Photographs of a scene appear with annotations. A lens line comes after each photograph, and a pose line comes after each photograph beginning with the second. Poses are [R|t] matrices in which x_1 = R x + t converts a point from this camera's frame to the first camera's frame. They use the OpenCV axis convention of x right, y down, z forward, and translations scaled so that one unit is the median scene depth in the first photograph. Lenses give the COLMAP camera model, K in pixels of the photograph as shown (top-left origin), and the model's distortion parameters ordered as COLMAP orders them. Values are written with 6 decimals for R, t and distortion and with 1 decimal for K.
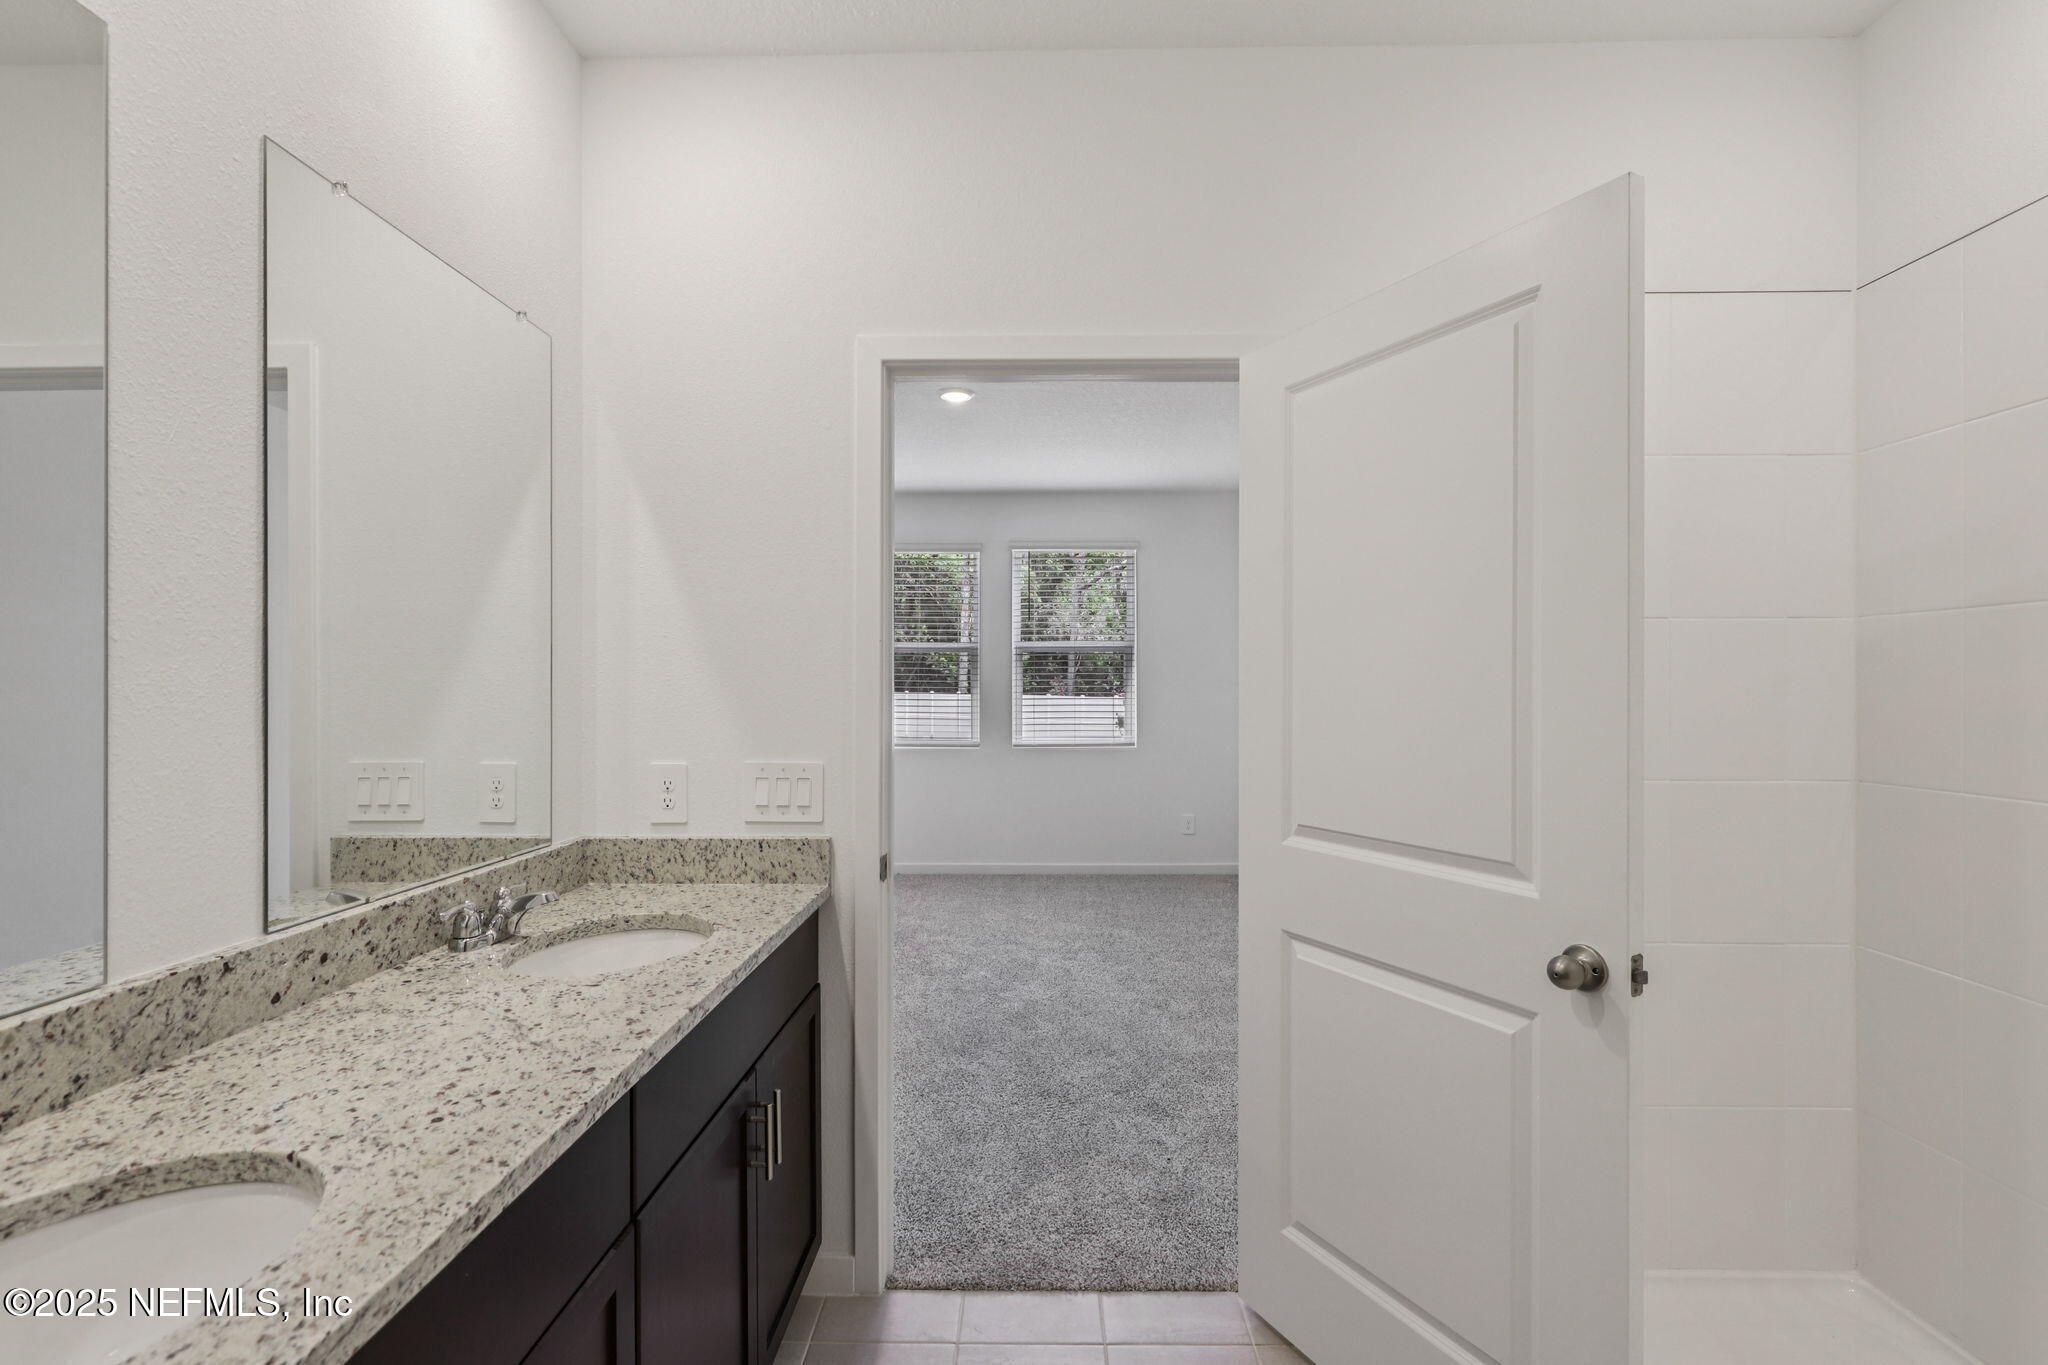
lens RADIAL K [[925.6, 0, 1018.1], [0, 925.6, 685.5], [0, 0, 1]] dist [0.002012, 0.000197]
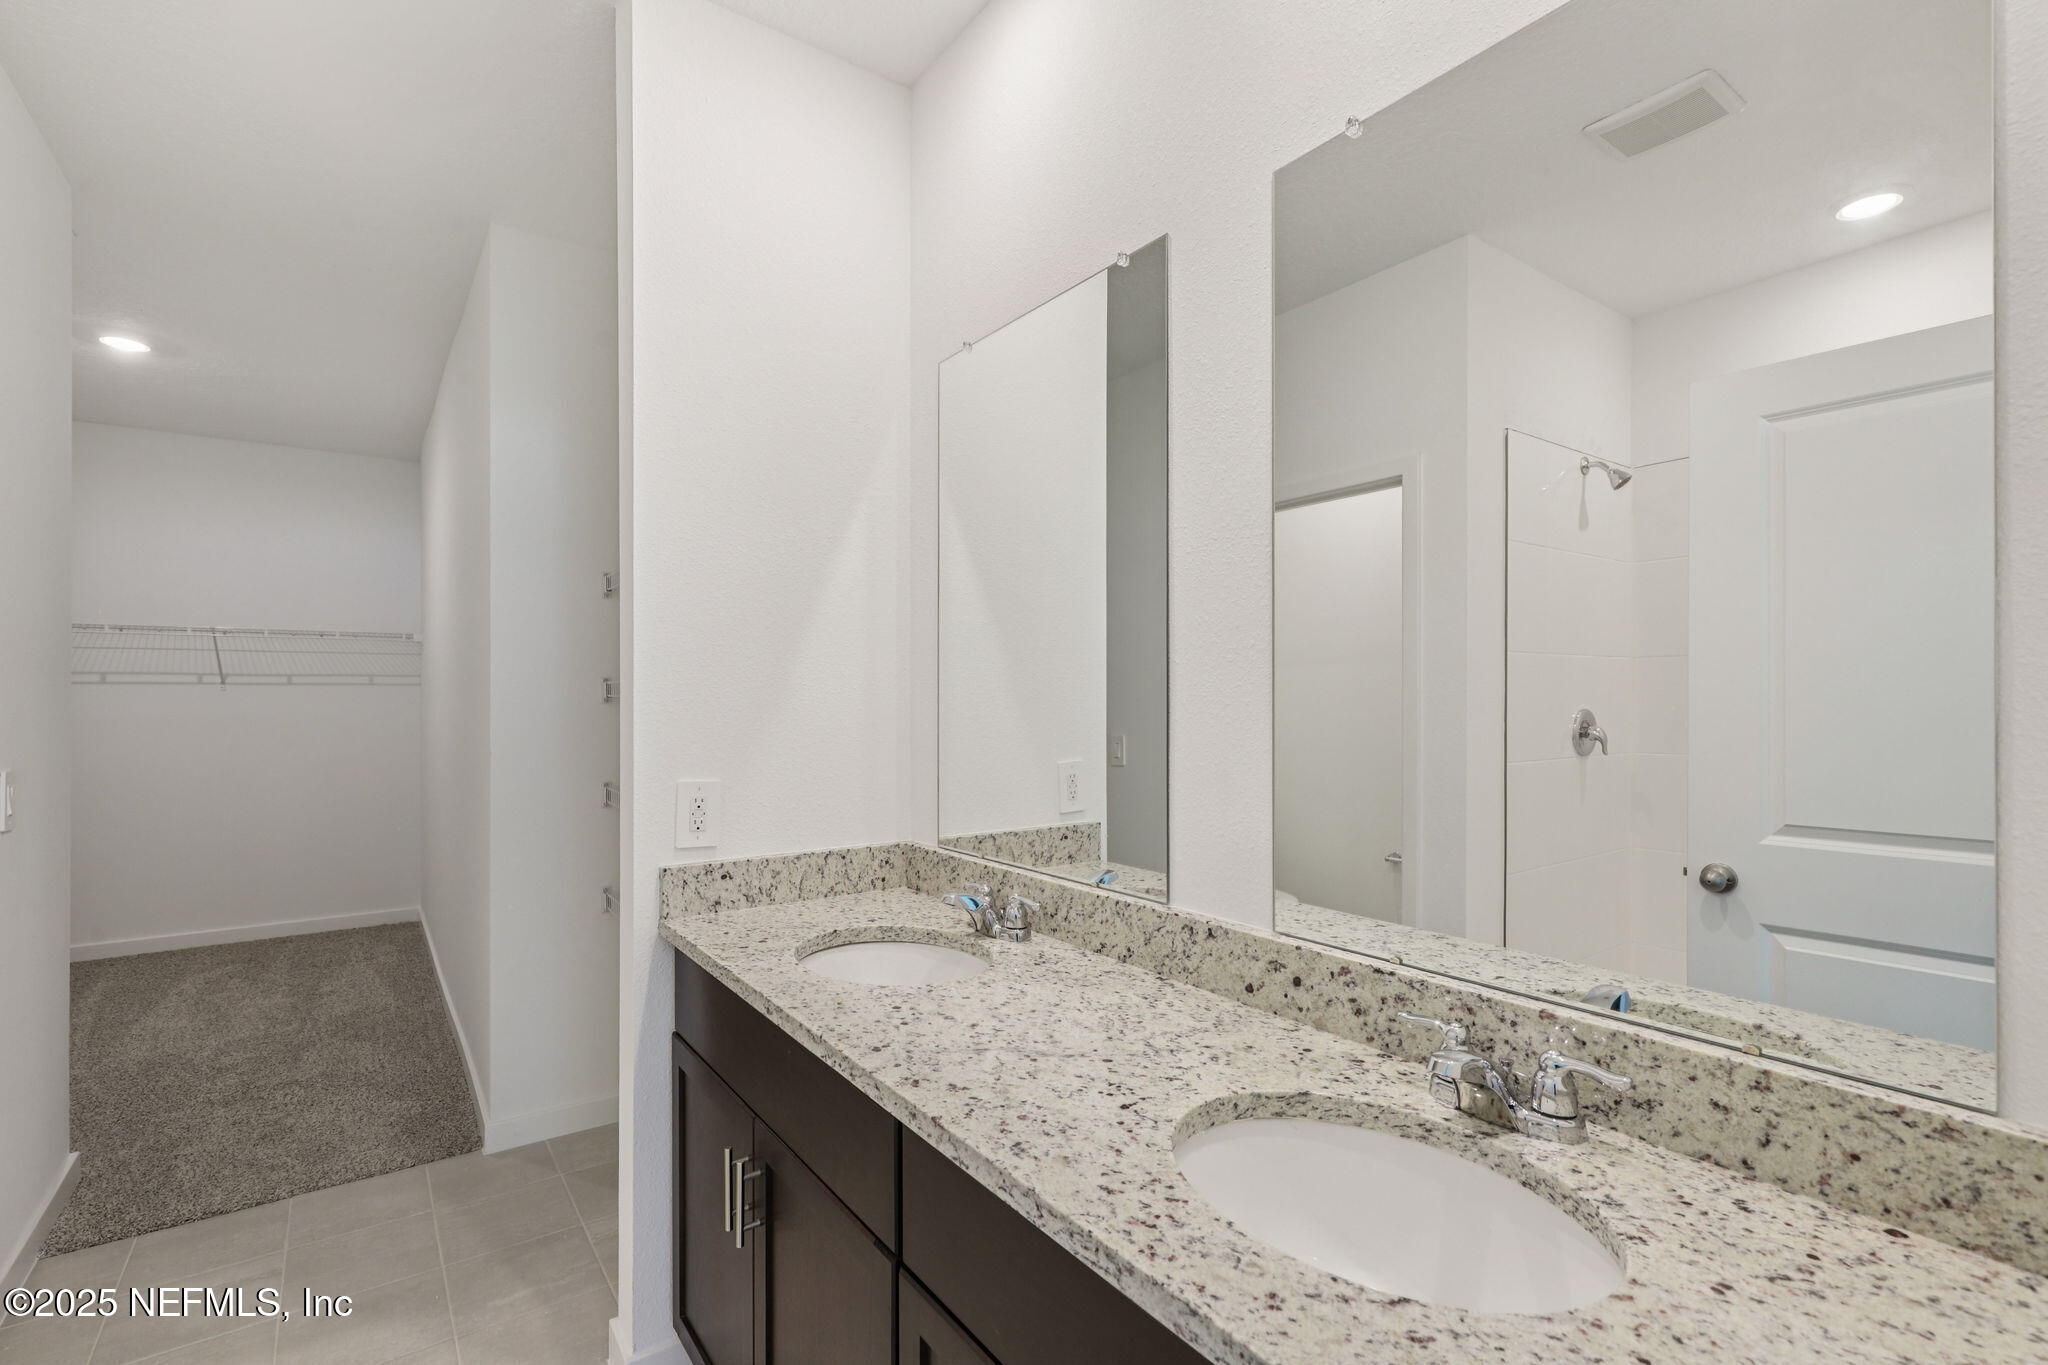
lens RADIAL K [[925.6, 0, 1019.5], [0, 925.6, 693.6], [0, 0, 1]] dist [0.002012, 0.000197]
pose [[-0.794421, 0.001720, -0.607365, 0.054342], [0.006613, 0.999961, -0.005817, 0.003309], [0.607332, -0.008637, -0.794401, 1.659887]]
